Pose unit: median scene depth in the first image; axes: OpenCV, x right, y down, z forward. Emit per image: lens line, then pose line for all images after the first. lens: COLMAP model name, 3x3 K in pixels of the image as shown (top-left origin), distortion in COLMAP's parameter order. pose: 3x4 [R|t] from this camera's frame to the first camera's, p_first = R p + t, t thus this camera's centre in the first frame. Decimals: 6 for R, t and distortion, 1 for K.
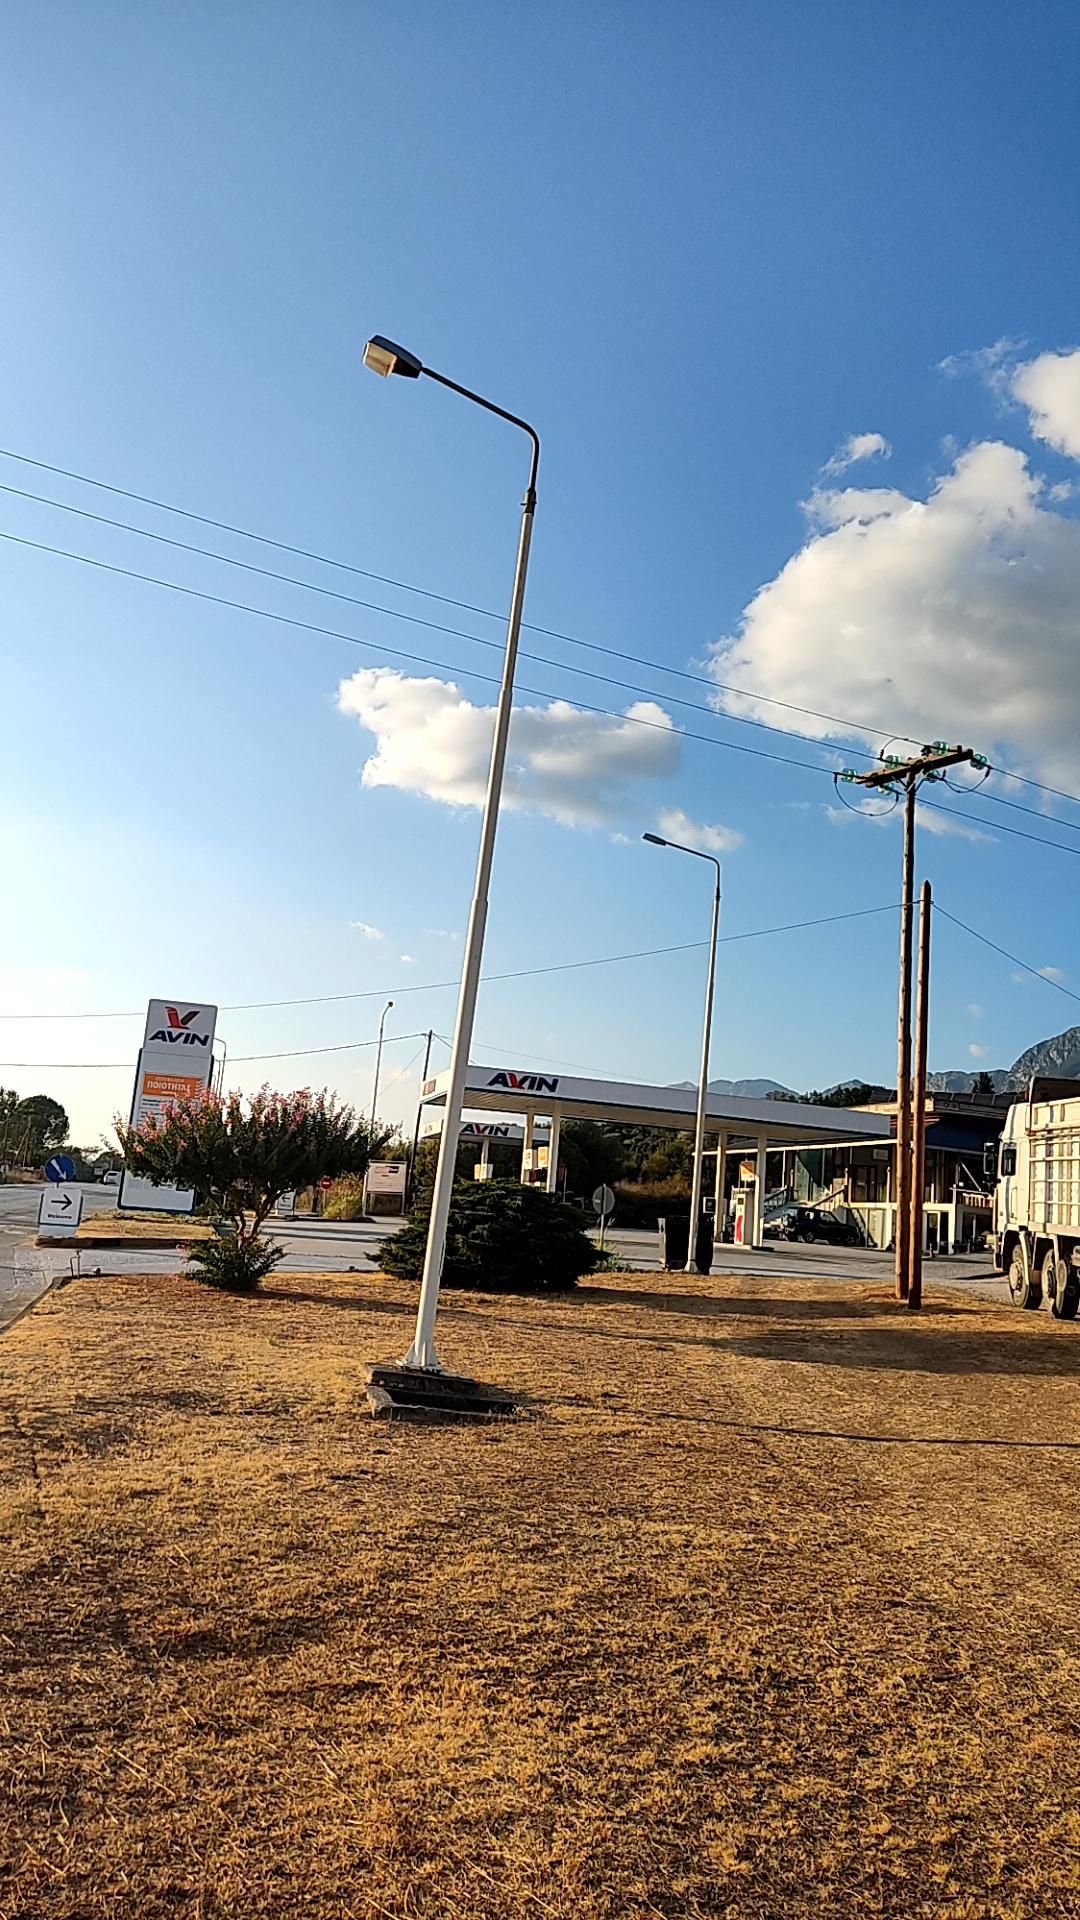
lens RADIAL K [[1349.0, 0, 540.0], [0, 1349.0, 960.0], [0, 0, 1]] dist [0.038897, -0.002766]
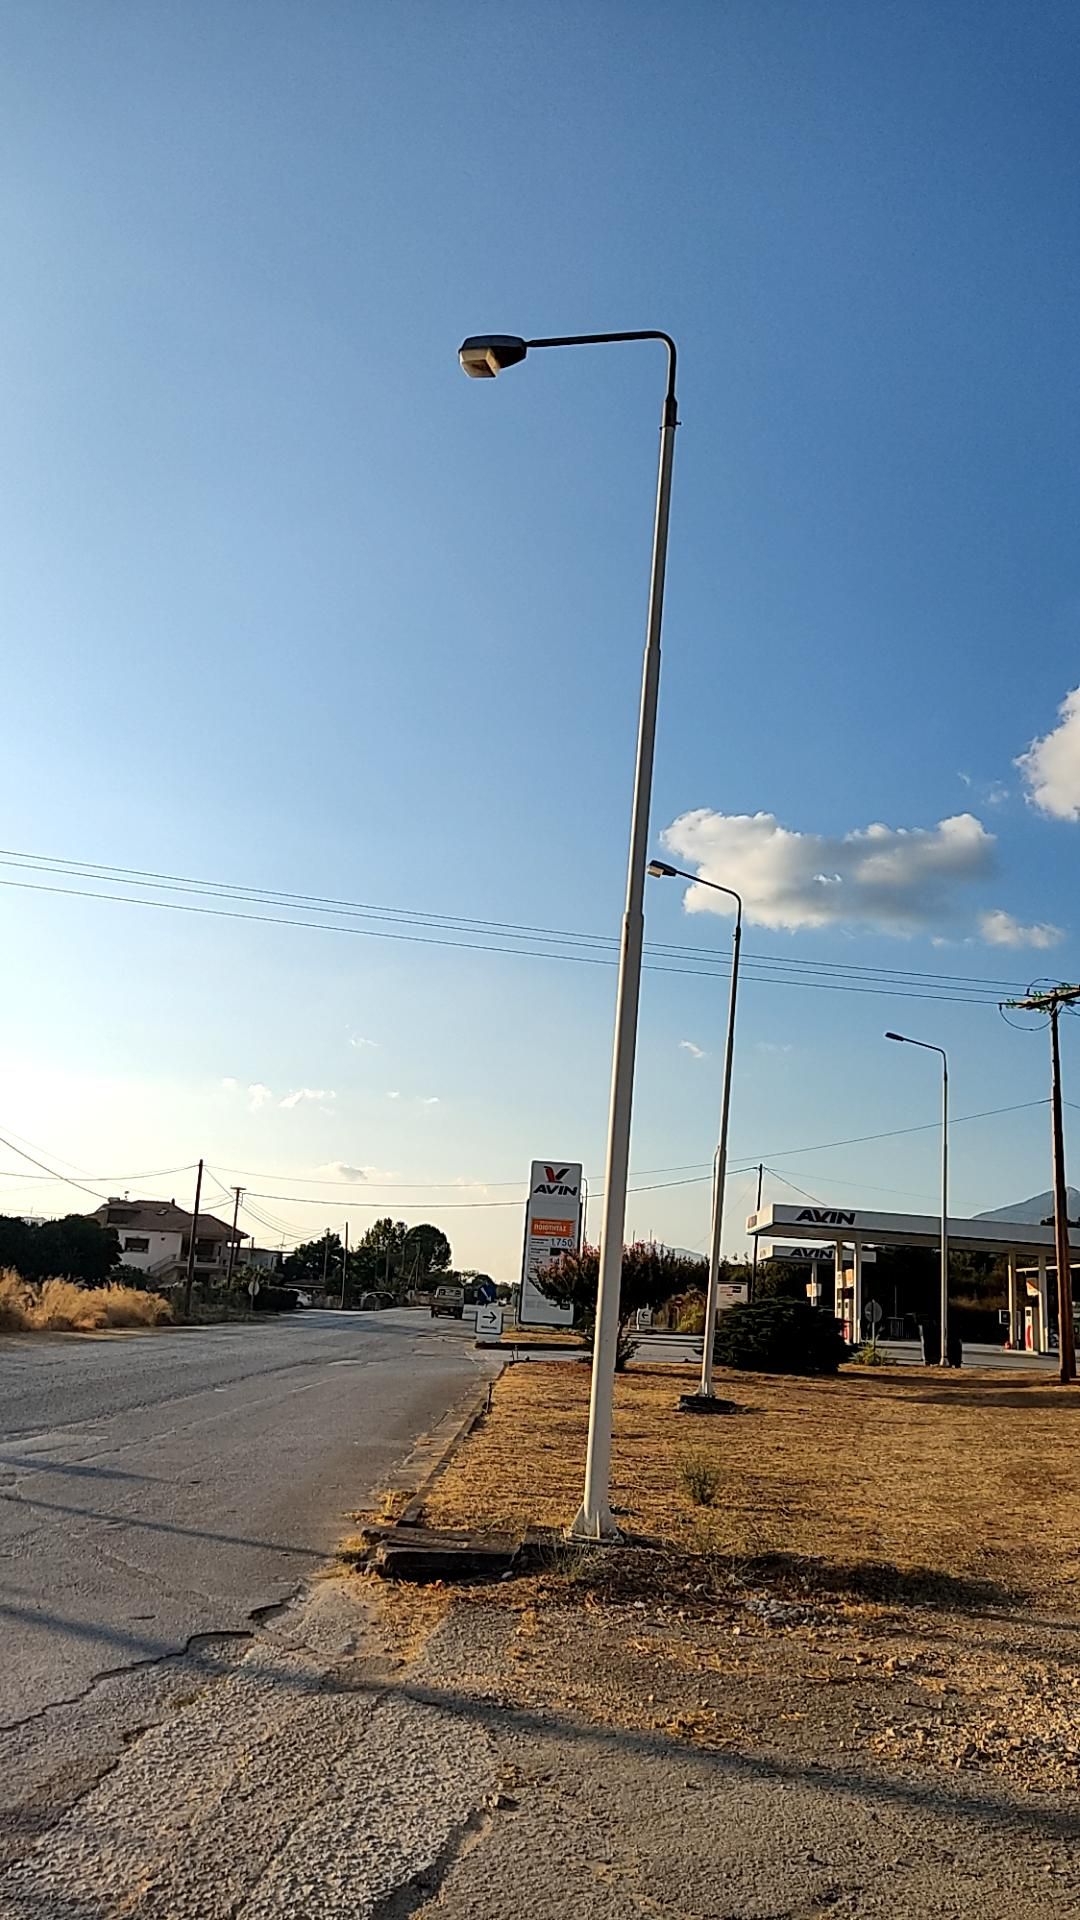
lens RADIAL K [[1349.0, 0, 540.0], [0, 1349.0, 960.0], [0, 0, 1]] dist [0.038897, -0.002766]
pose [[0.965623, -0.078962, -0.247664, 0.056227], [0.057883, 0.994142, -0.091276, -0.042423], [0.253420, 0.073802, 0.964537, -0.262106]]
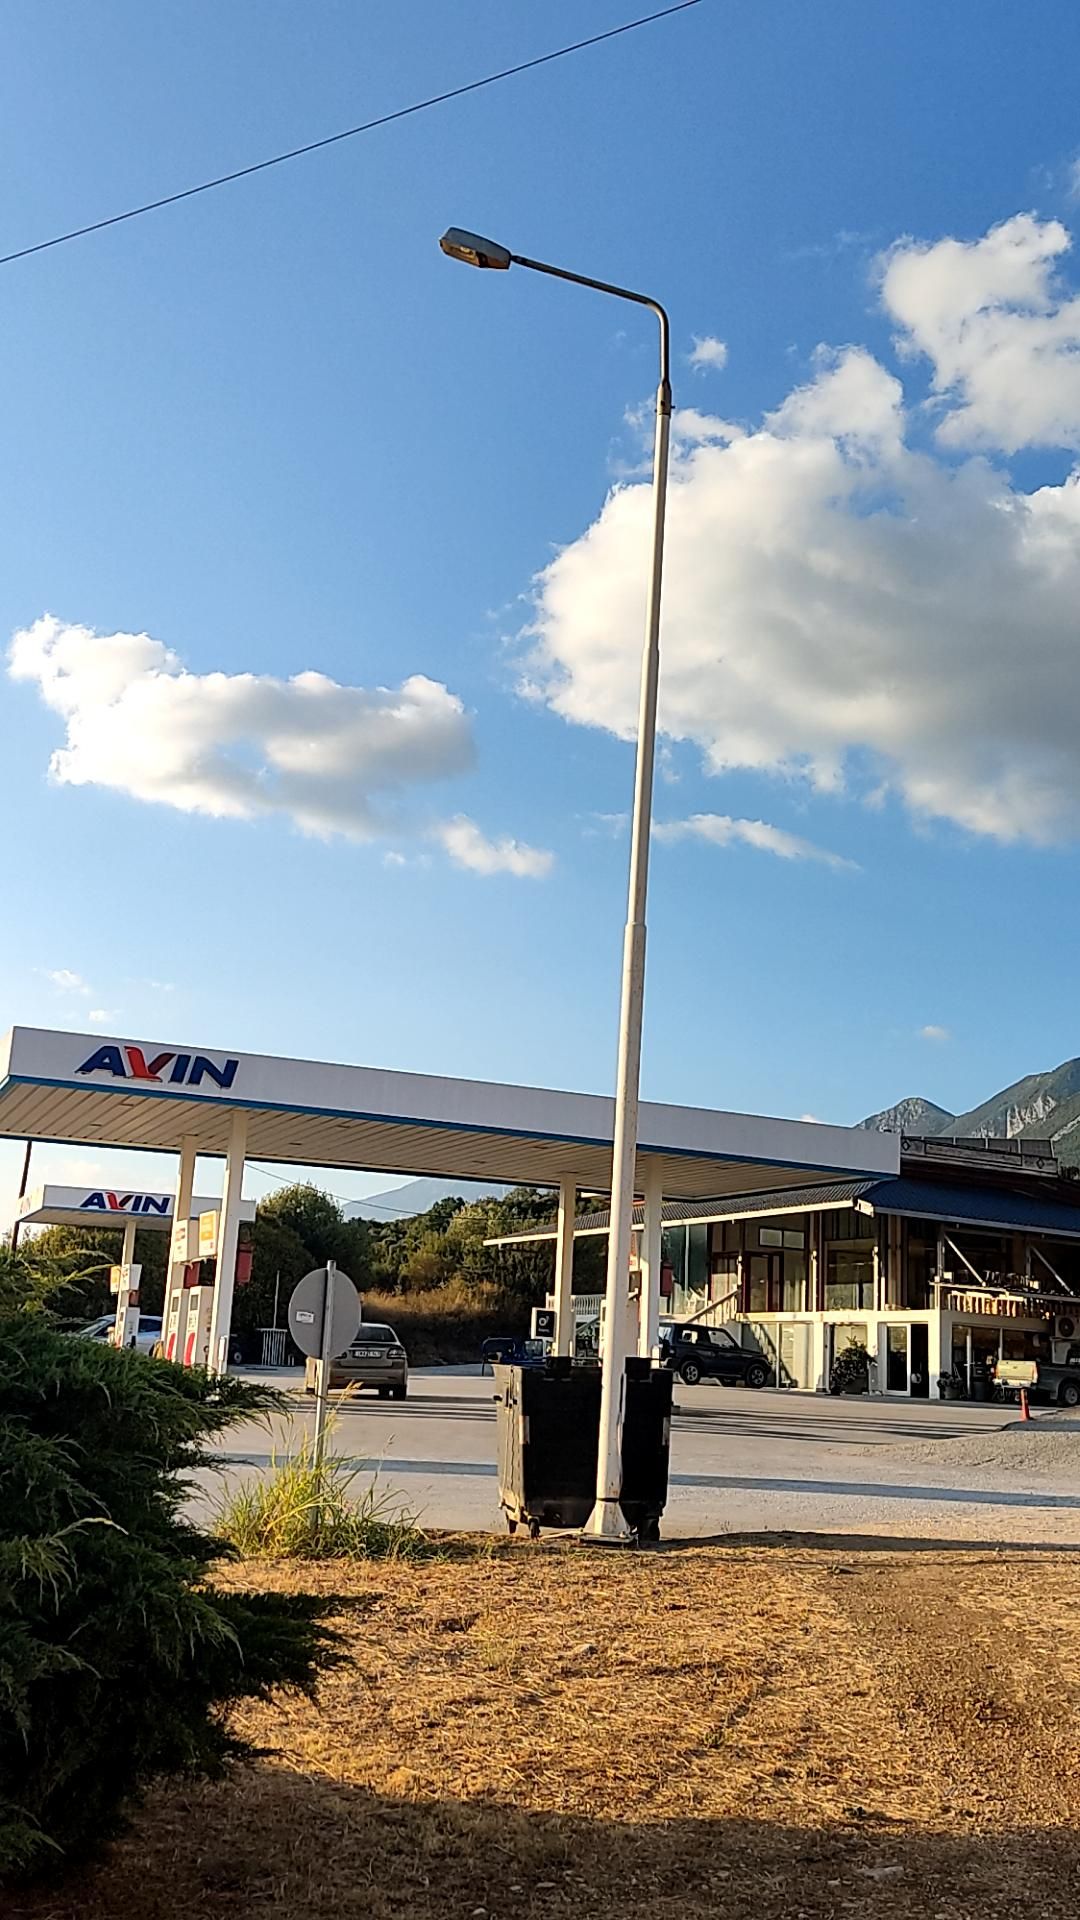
lens RADIAL K [[1492.5, 0, 546.0], [0, 1492.5, 945.8], [0, 0, 1]] dist [0.130839, -0.000571]
pose [[0.987405, 0.005969, 0.158102, 0.034213], [0.005481, 0.997398, -0.071887, 0.080658], [-0.158120, 0.071848, 0.984802, 0.429745]]
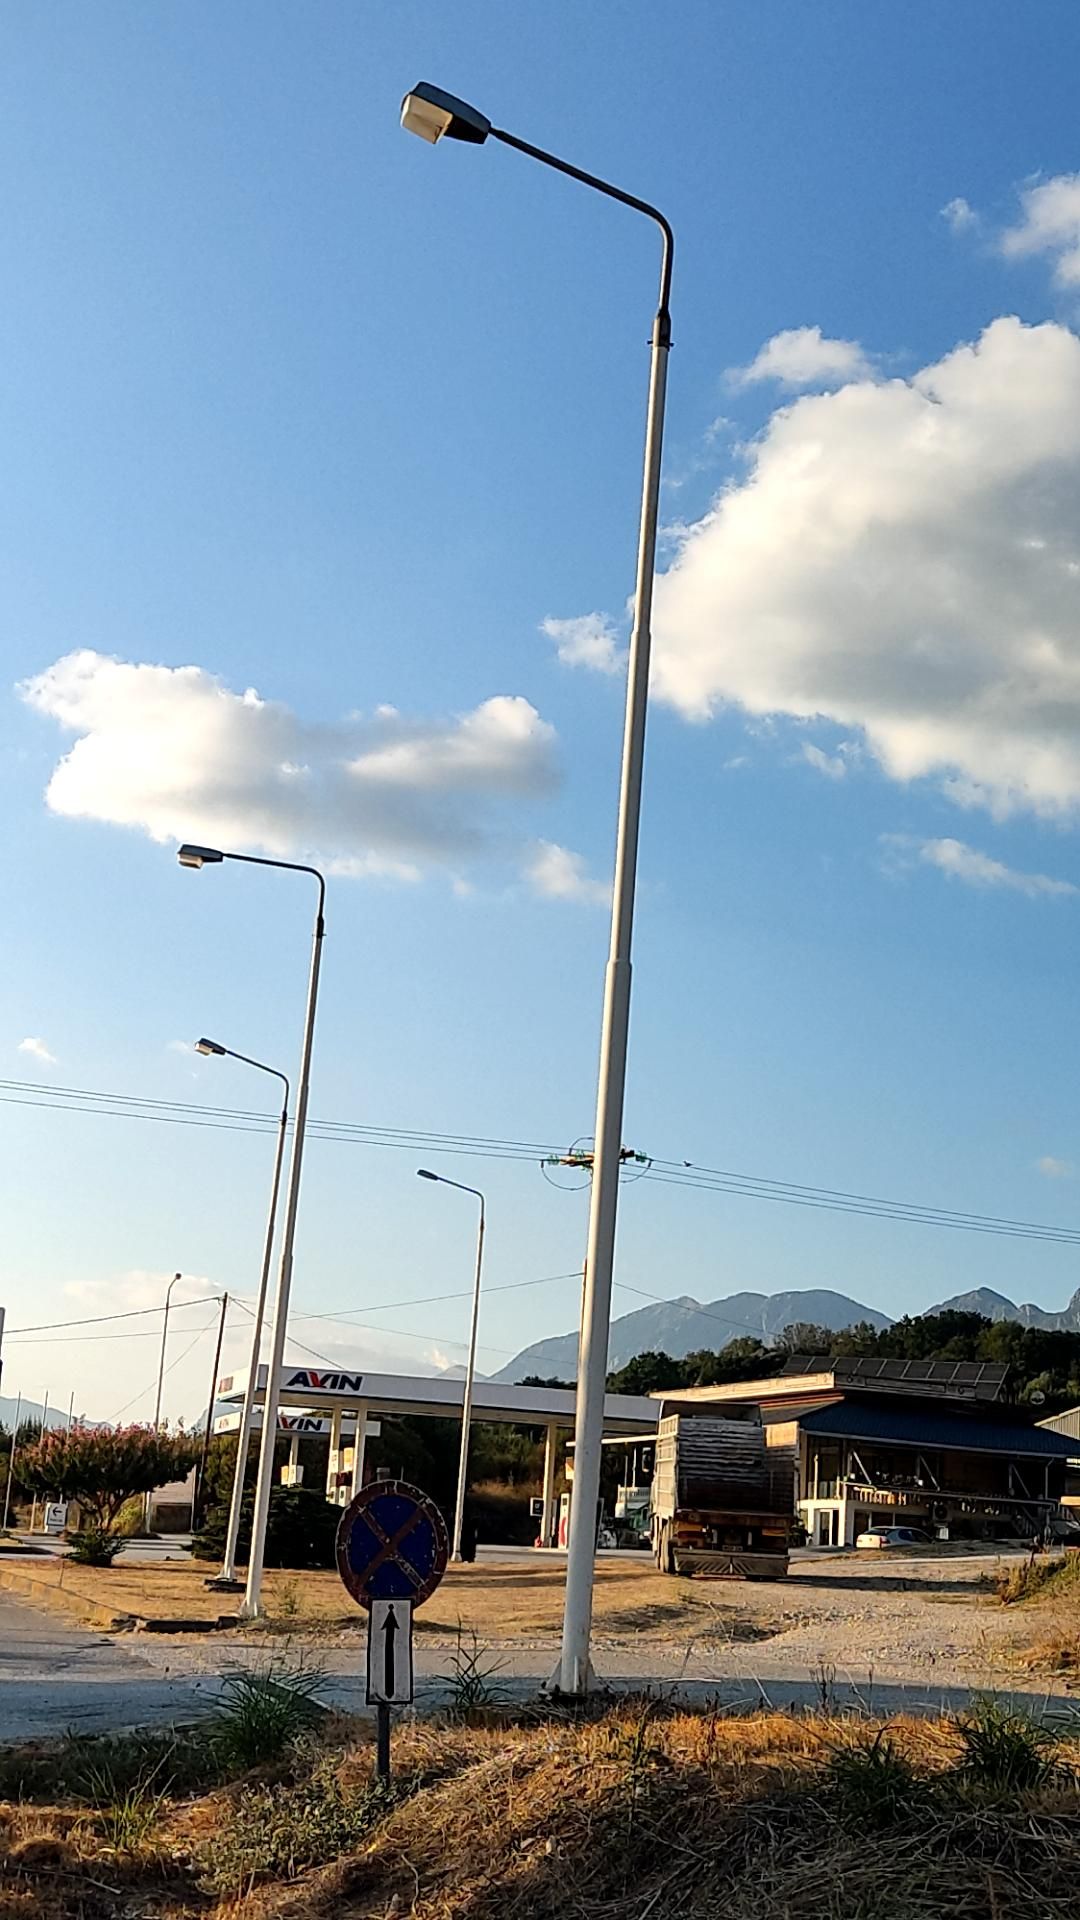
lens RADIAL K [[2480.7, 0, 540.0], [0, 2480.7, 960.0], [0, 0, 1]] dist [0.068279, -0.023159]
pose [[0.998798, -0.011736, 0.047597, 0.055101], [0.013858, 0.998913, -0.044505, -0.117841], [-0.047023, 0.045111, 0.997875, -0.723741]]
